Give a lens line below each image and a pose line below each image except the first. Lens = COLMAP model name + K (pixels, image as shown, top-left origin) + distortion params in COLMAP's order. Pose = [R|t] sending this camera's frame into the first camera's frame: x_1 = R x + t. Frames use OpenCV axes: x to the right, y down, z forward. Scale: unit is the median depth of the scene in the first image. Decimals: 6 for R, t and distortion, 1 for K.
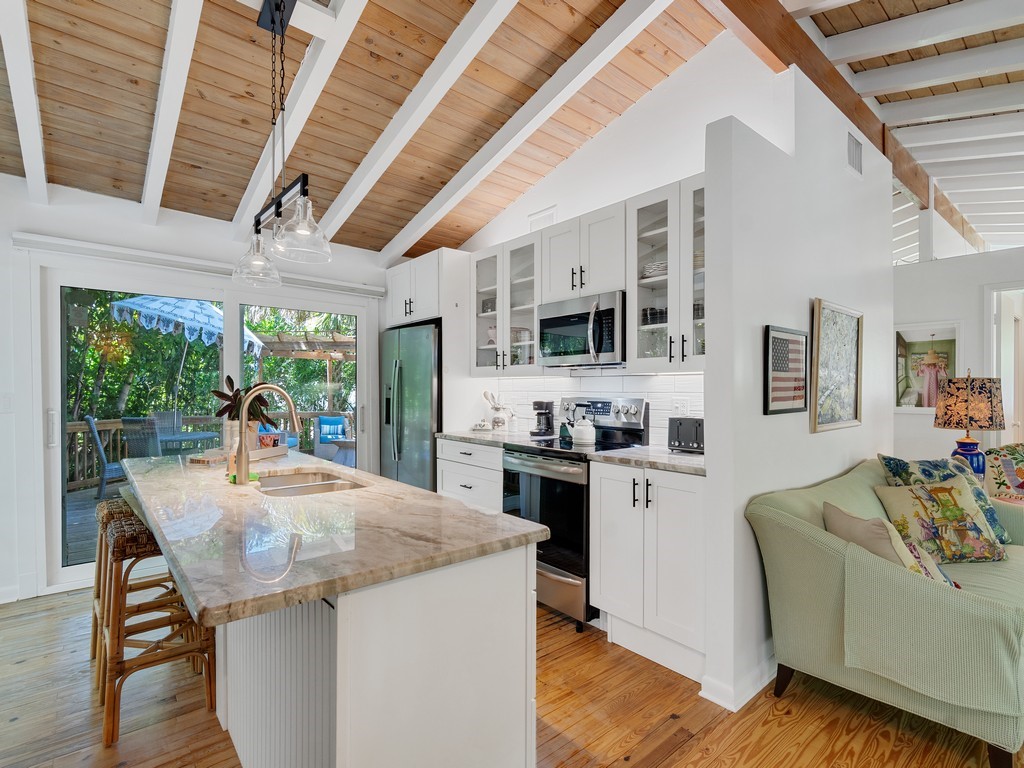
lens RADIAL K [[495.0, 0, 505.3], [0, 495.0, 389.9], [0, 0, 1]] dist [0.004046, 0.002339]
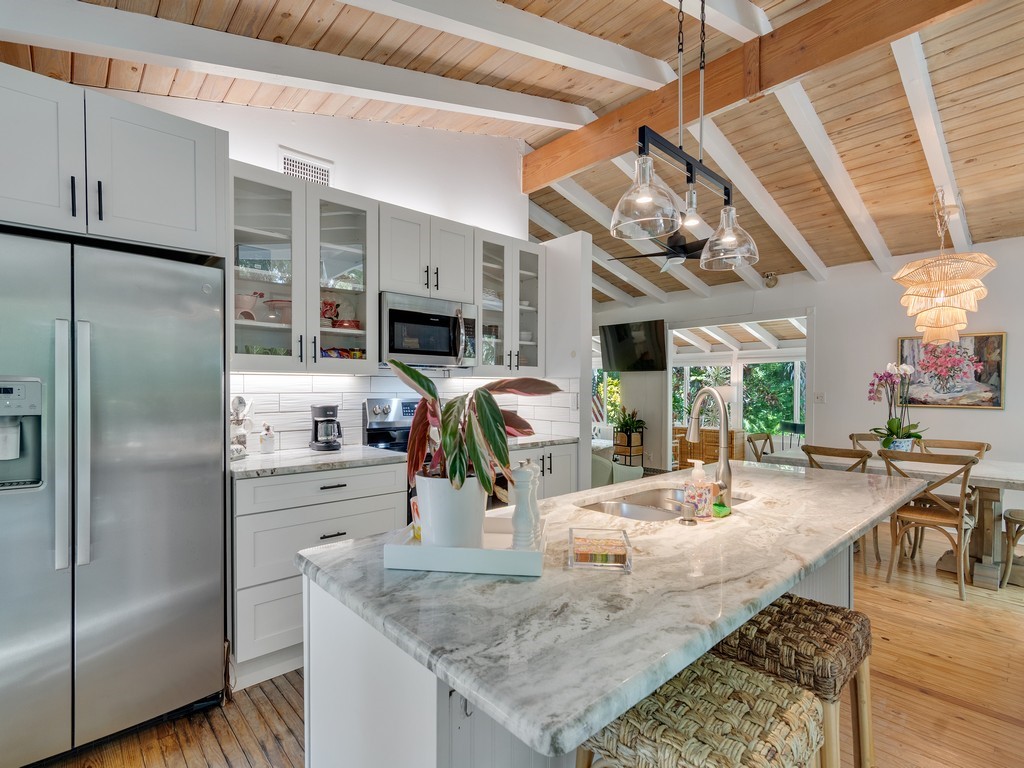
lens RADIAL K [[495.0, 0, 510.0], [0, 495.0, 391.6], [0, 0, 1]] dist [0.004046, 0.002339]
pose [[-0.038033, -0.001561, 0.999275, -0.801390], [0.002941, 0.999994, 0.001674, 0.000499], [-0.999272, 0.003002, -0.038028, 0.832758]]
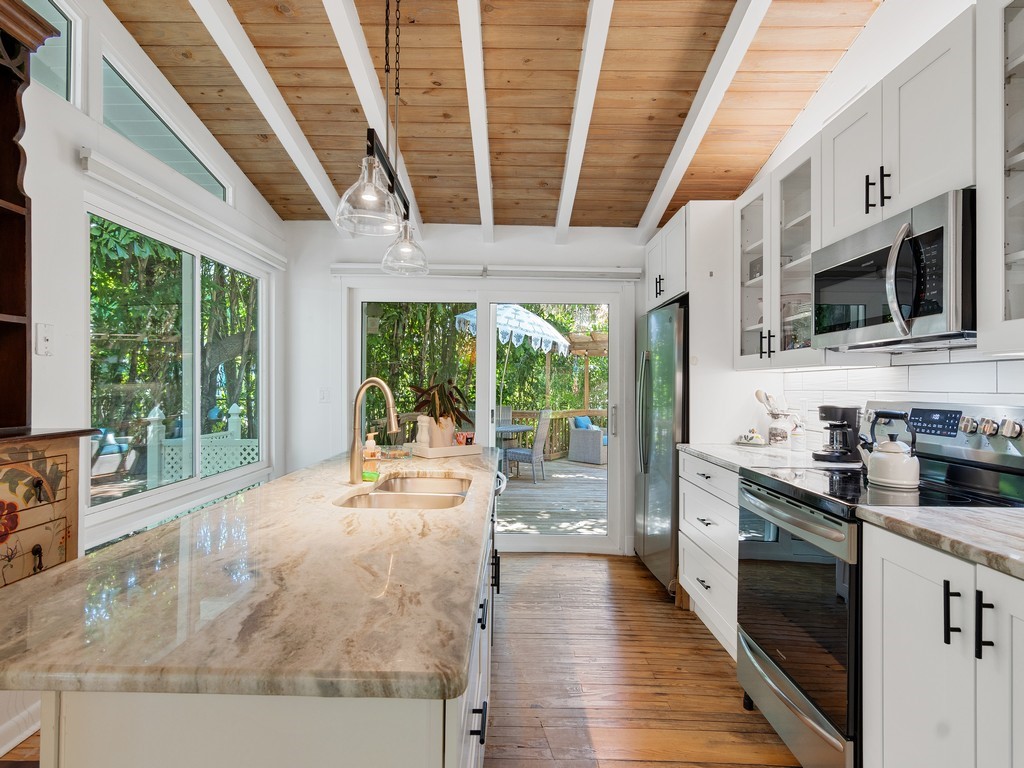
lens RADIAL K [[495.0, 0, 508.0], [0, 495.0, 382.3], [0, 0, 1]] dist [0.004046, 0.002339]
pose [[0.764473, -0.000918, -0.644655, 0.179766], [-0.008504, 0.999898, -0.011508, 0.003480], [0.644600, 0.014280, 0.764387, 0.280428]]
